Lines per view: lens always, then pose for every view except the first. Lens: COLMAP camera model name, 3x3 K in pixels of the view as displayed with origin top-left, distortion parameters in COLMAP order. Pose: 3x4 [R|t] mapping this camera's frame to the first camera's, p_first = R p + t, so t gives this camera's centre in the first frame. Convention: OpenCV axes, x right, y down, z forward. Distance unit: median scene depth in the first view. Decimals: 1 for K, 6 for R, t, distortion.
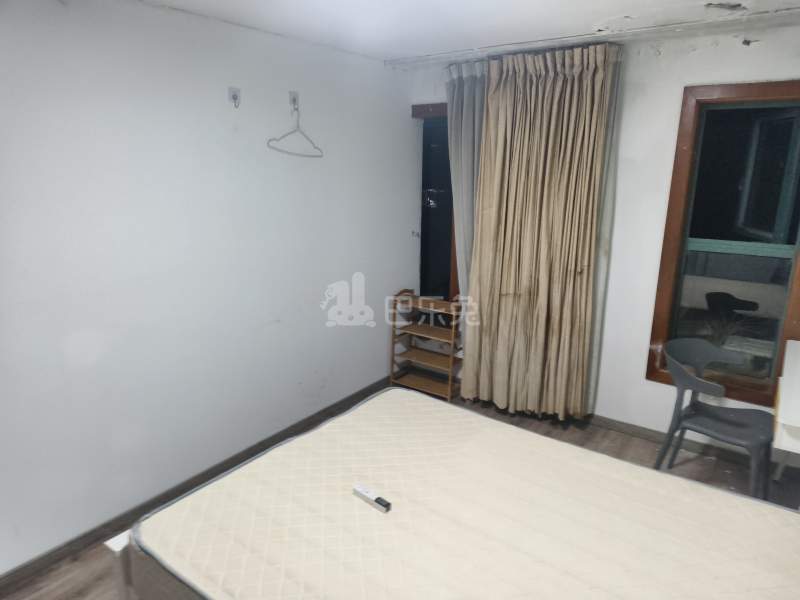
lens RADIAL K [[540.7, 0, 401.8], [0, 540.7, 295.7], [0, 0, 1]] dist [0.028580, -0.027925]
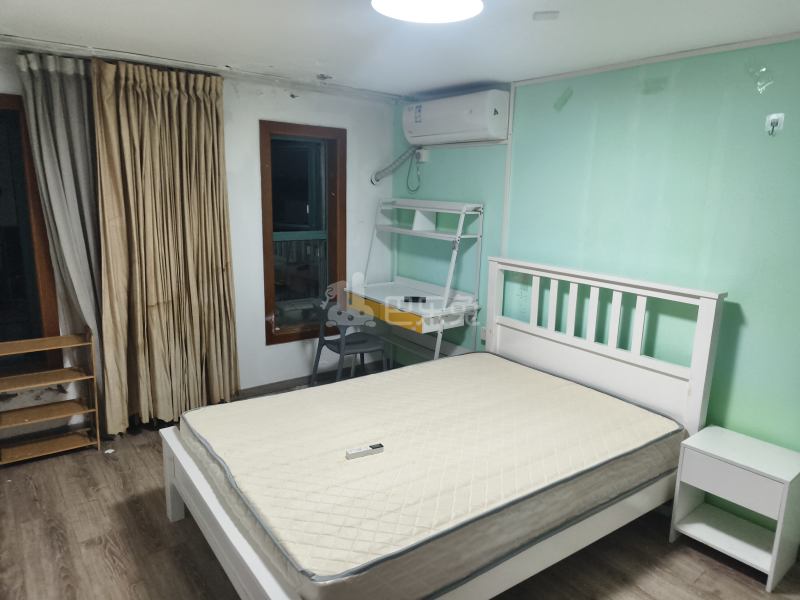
lens RADIAL K [[540.7, 0, 403.6], [0, 540.7, 301.3], [0, 0, 1]] dist [0.028580, -0.027925]
pose [[0.300917, -0.199795, 0.932487, -0.664230], [0.200615, 0.969189, 0.142920, -0.068413], [-0.932311, 0.144063, 0.331727, 0.277008]]
